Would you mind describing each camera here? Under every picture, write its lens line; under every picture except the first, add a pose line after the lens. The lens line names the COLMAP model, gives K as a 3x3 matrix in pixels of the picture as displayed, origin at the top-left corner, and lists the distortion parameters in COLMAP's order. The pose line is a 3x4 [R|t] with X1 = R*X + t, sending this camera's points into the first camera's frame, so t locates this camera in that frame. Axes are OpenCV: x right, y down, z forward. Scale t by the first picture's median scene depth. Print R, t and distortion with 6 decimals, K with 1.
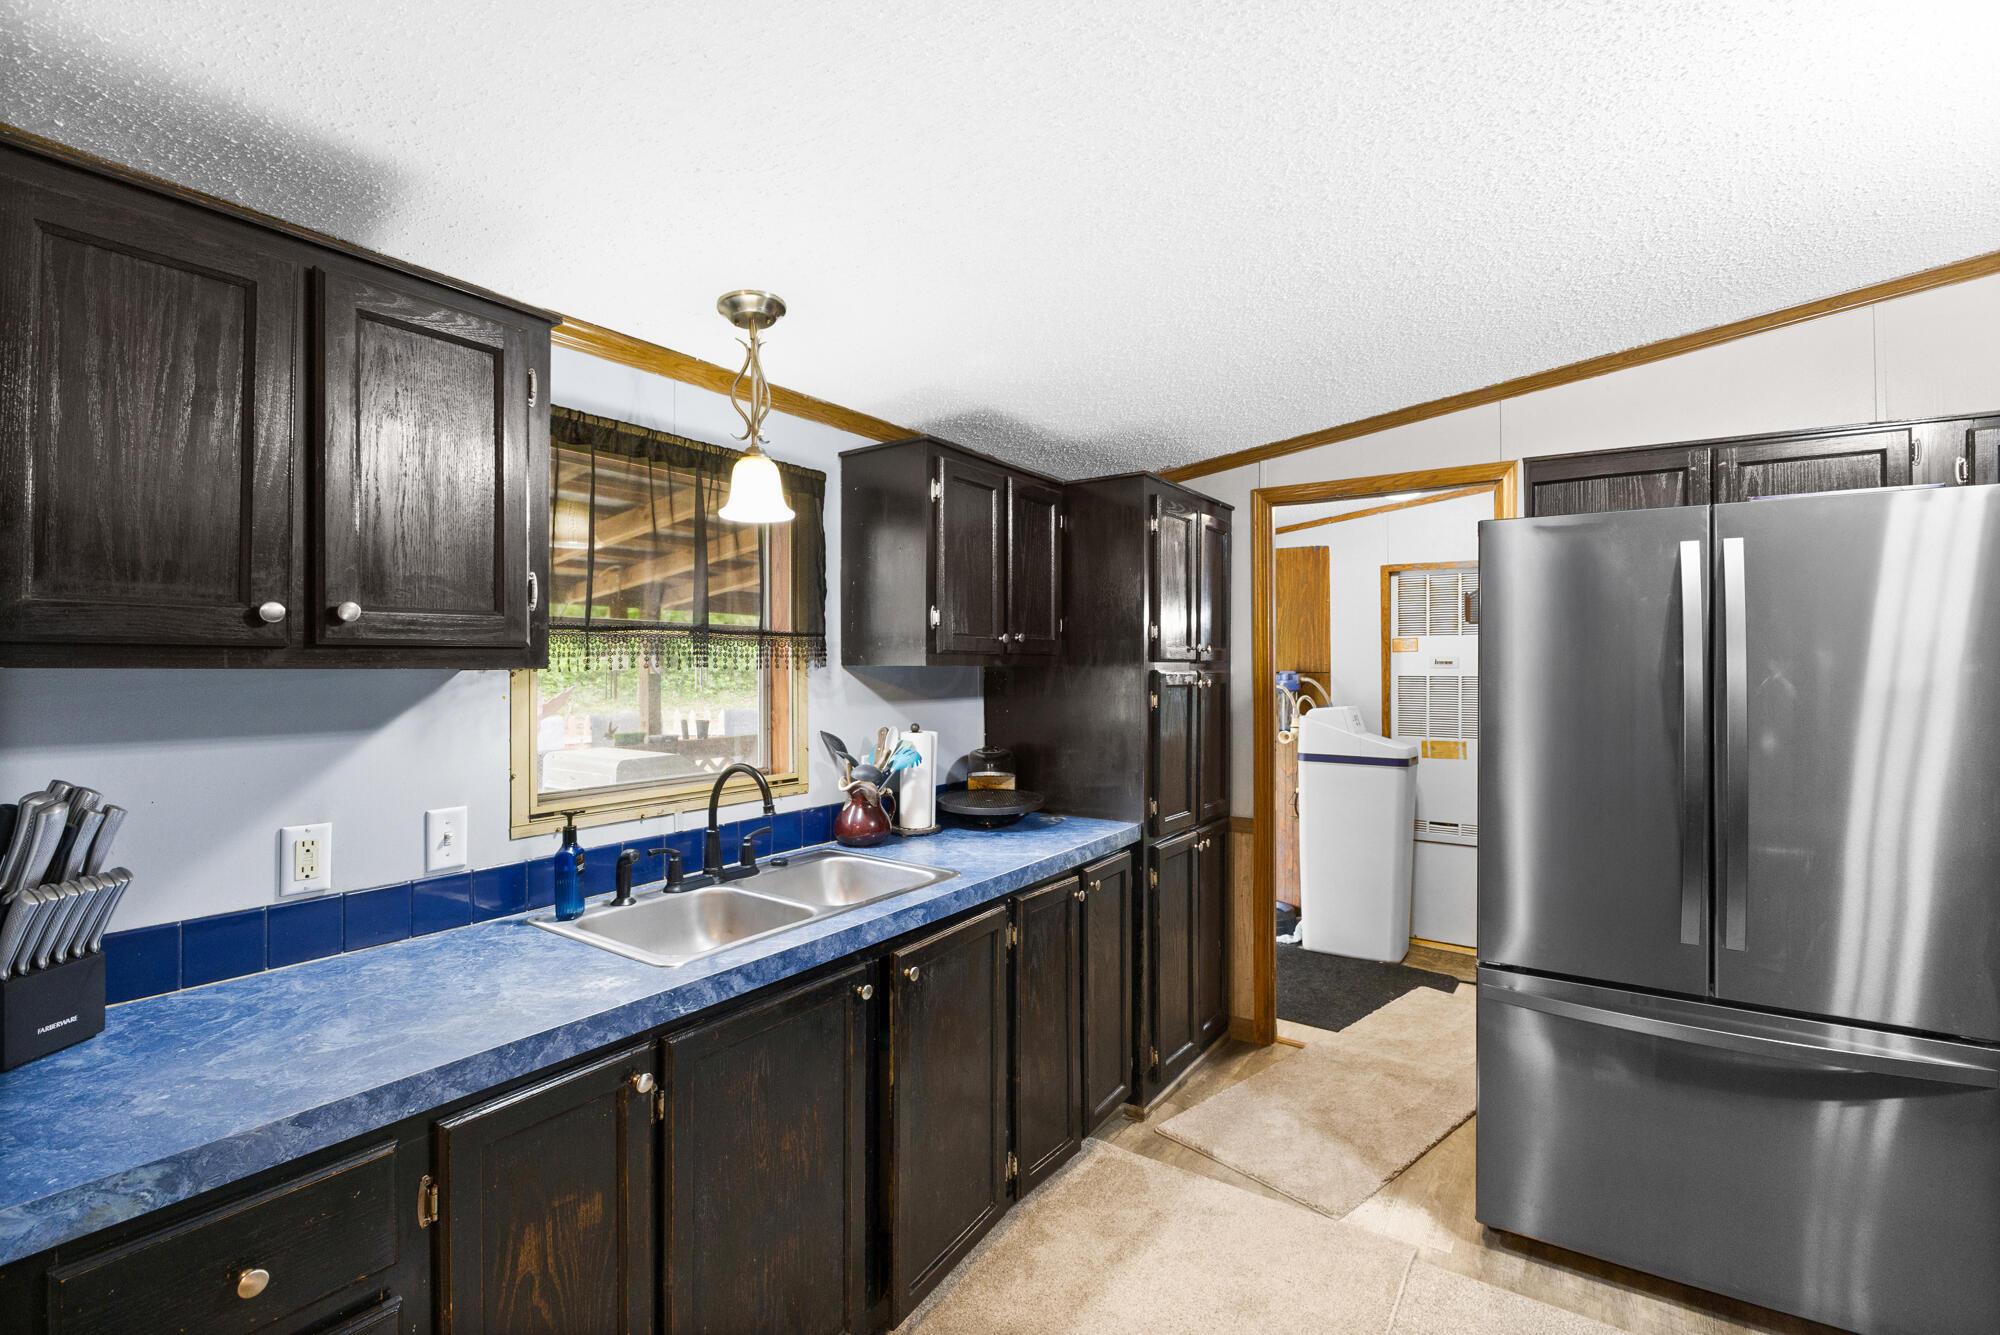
lens RADIAL K [[886.6, 0, 1006.9], [0, 886.6, 662.6], [0, 0, 1]] dist [-0.002779, -0.000150]
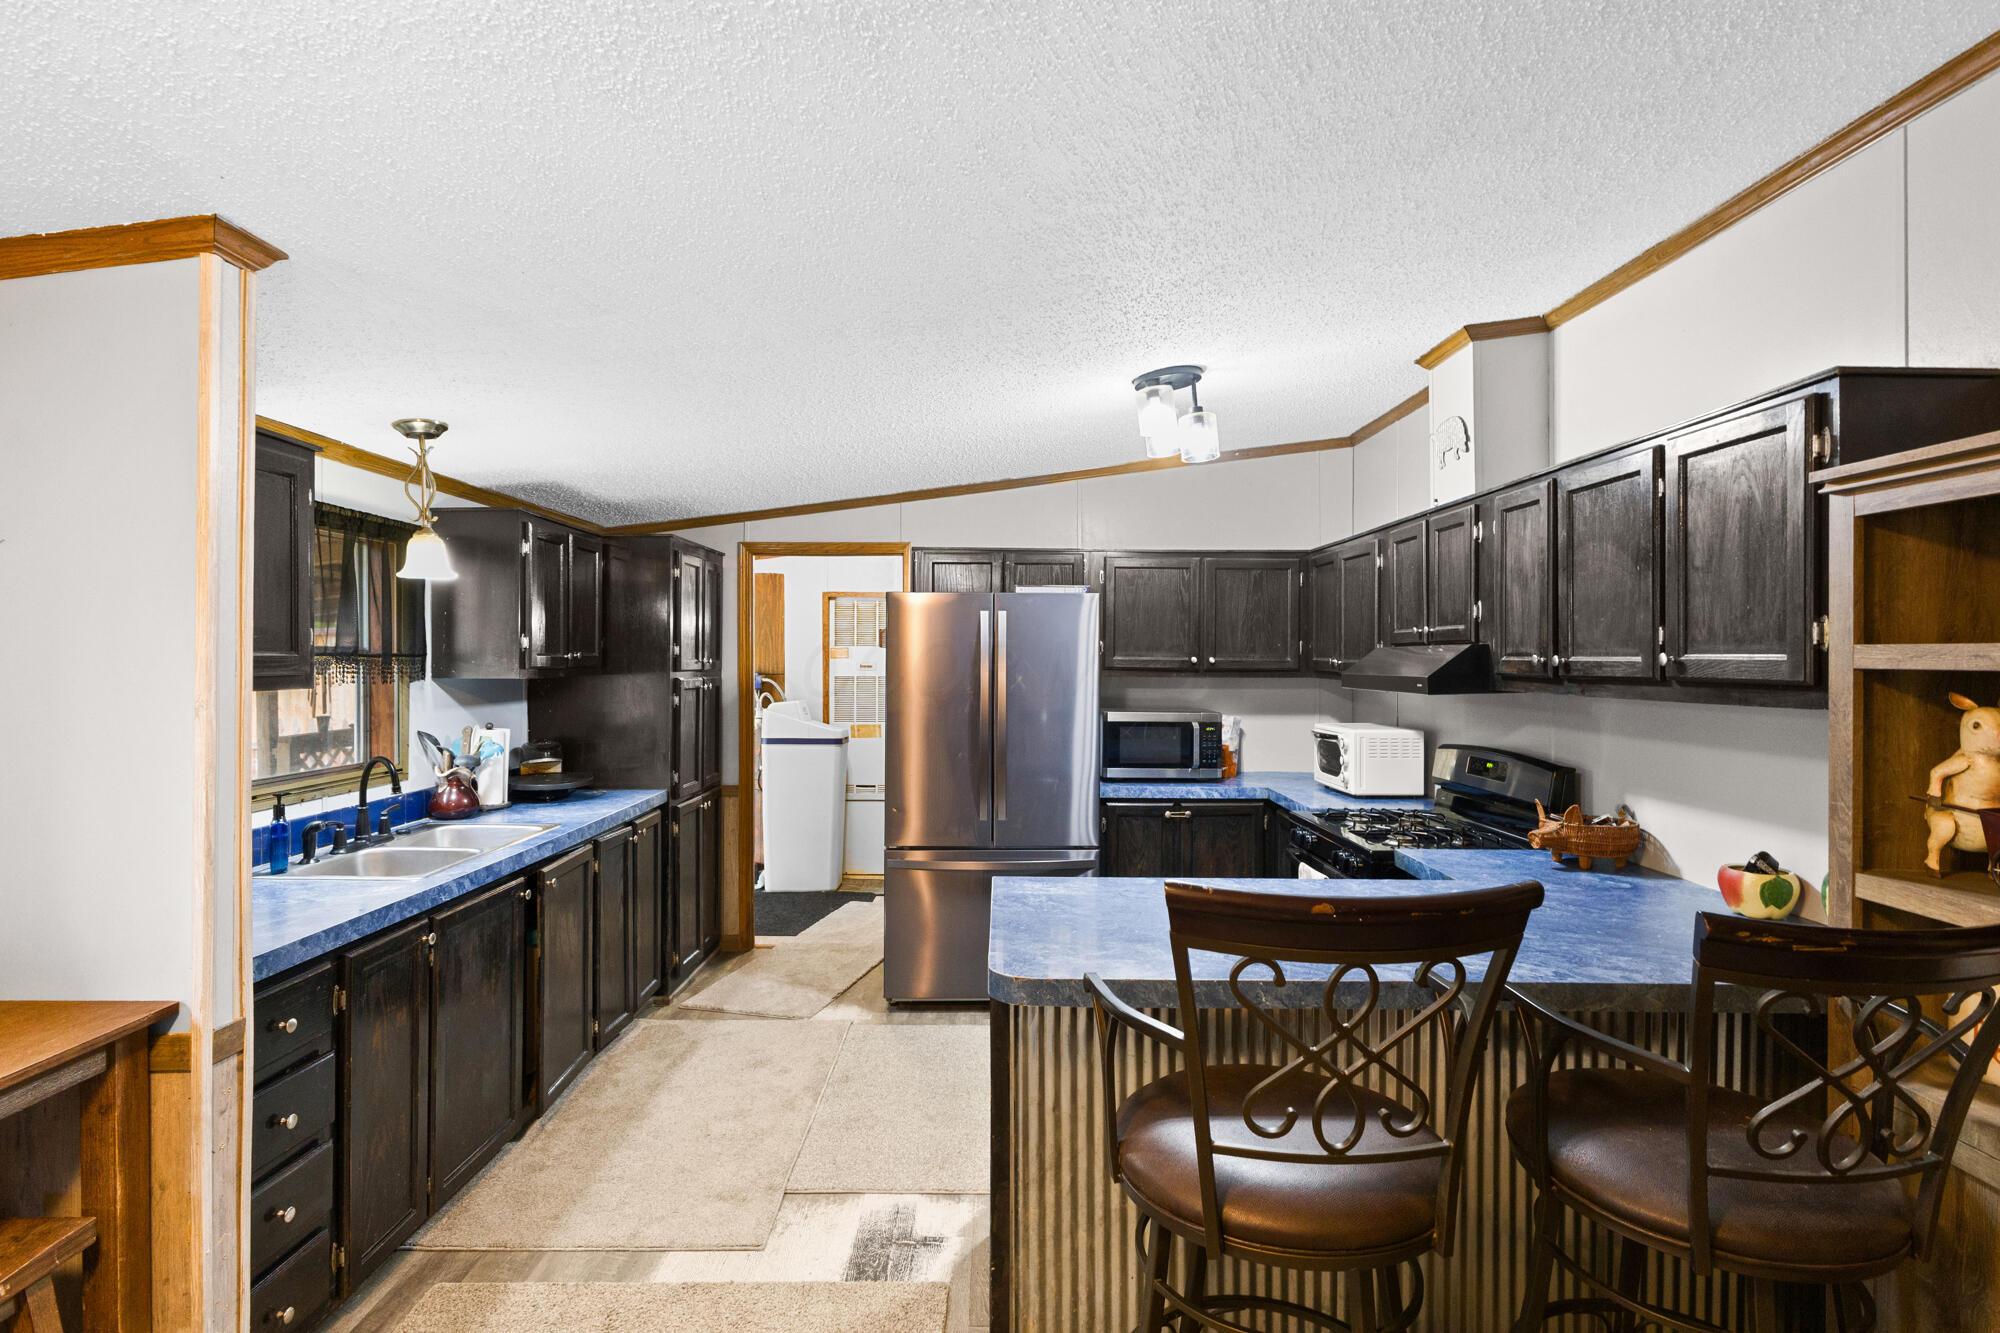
lens RADIAL K [[886.6, 0, 1006.9], [0, 886.6, 661.6], [0, 0, 1]] dist [-0.002779, -0.000150]
pose [[0.815160, 0.002102, 0.579232, -0.228117], [-0.004446, 0.999987, 0.002629, -0.024520], [-0.579219, -0.004719, 0.815158, -0.448885]]
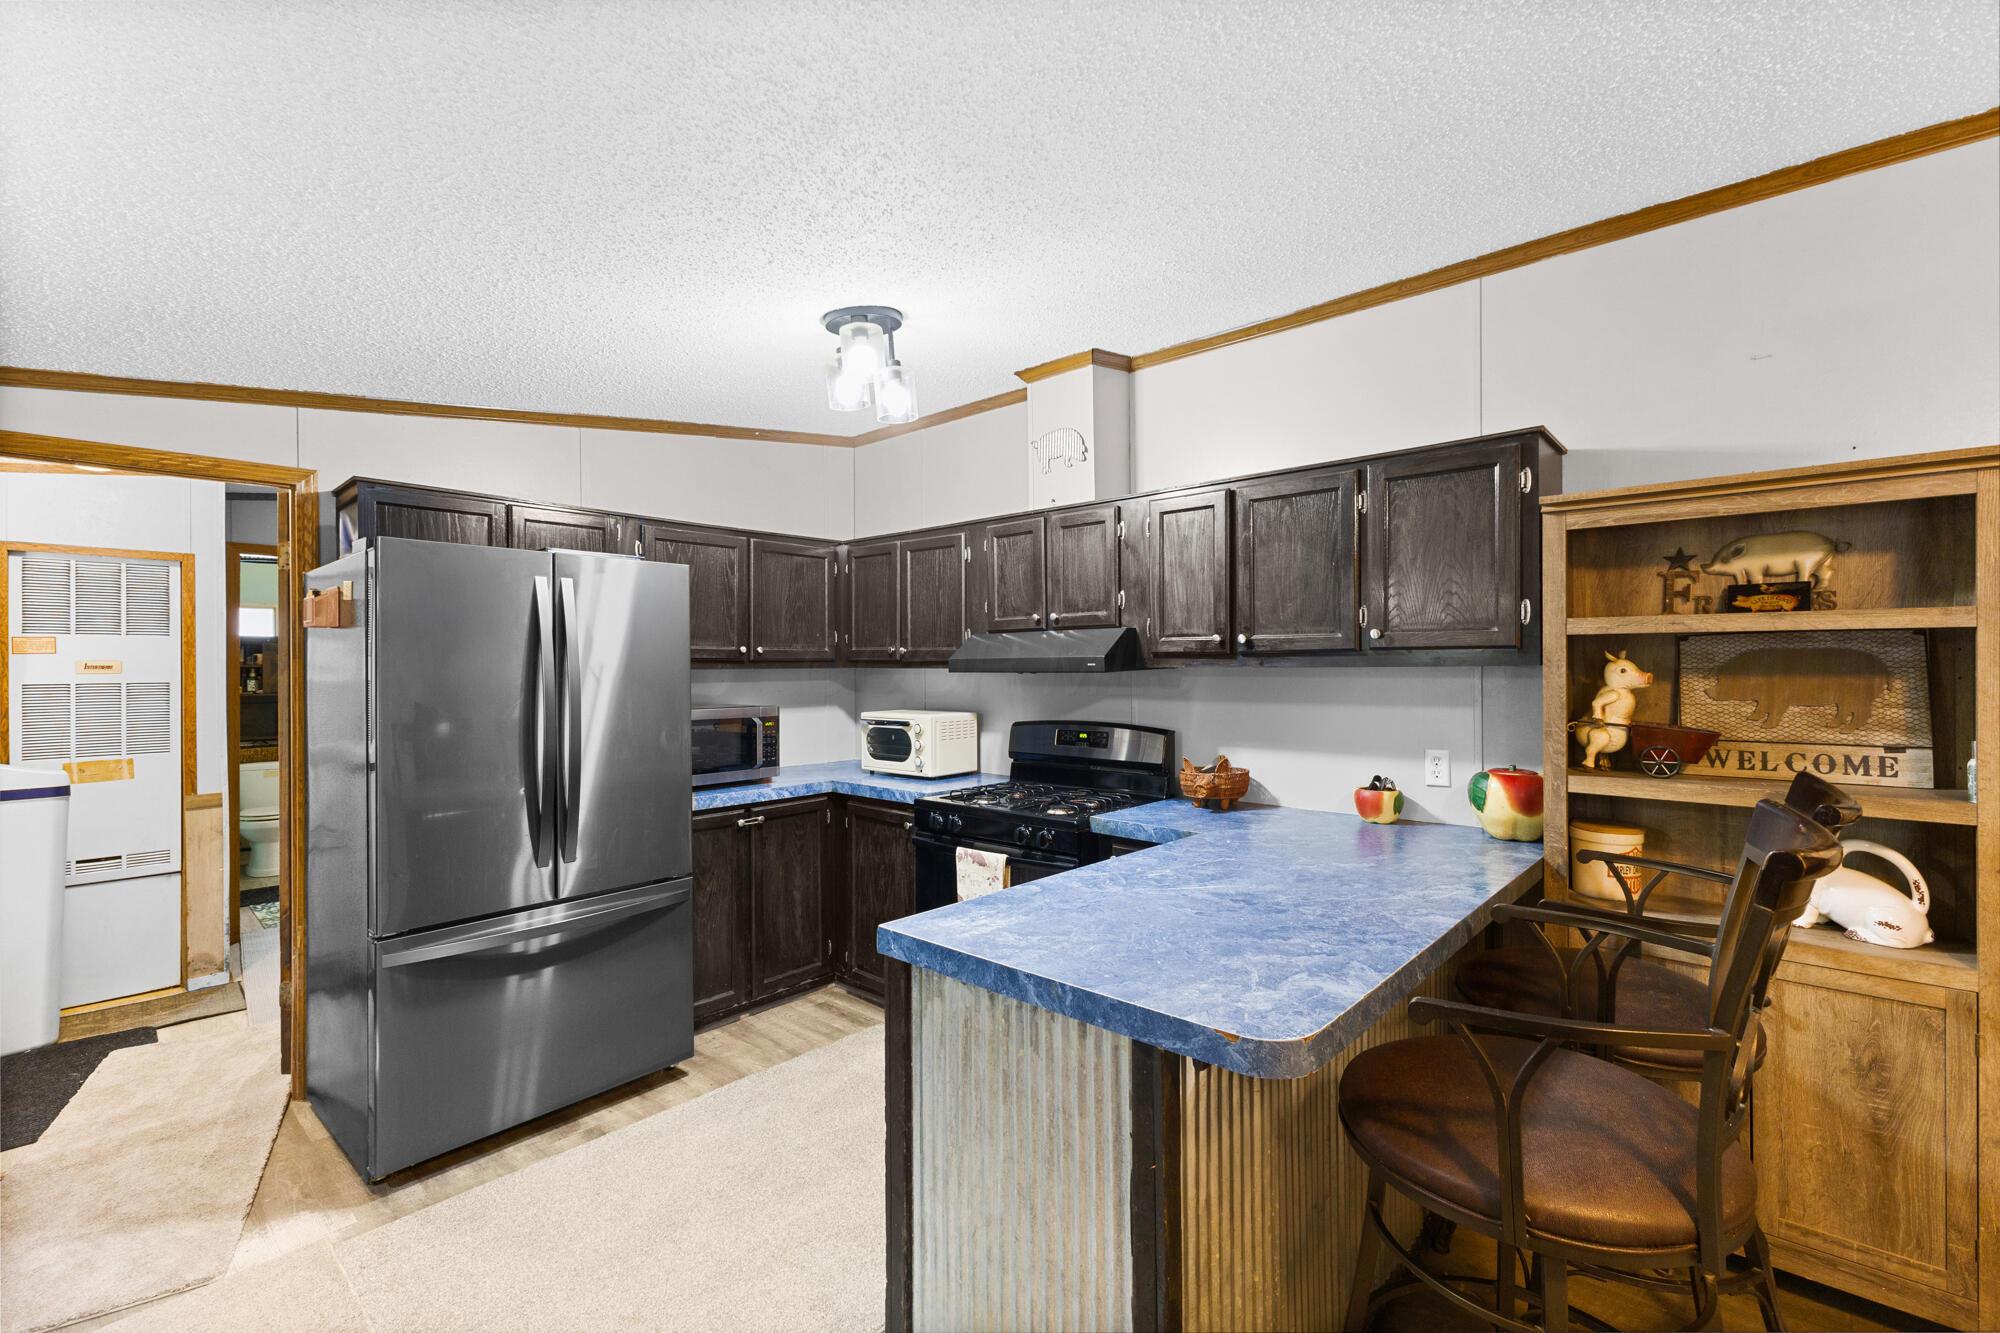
lens RADIAL K [[819.3, 0, 1009.5], [0, 819.3, 661.2], [0, 0, 1]] dist [0.000409, -0.000065]
pose [[0.155696, 0.000637, 0.987805, -0.286126], [0.005121, 0.999986, -0.001452, 0.000445], [-0.987792, 0.005284, 0.155691, 0.057367]]
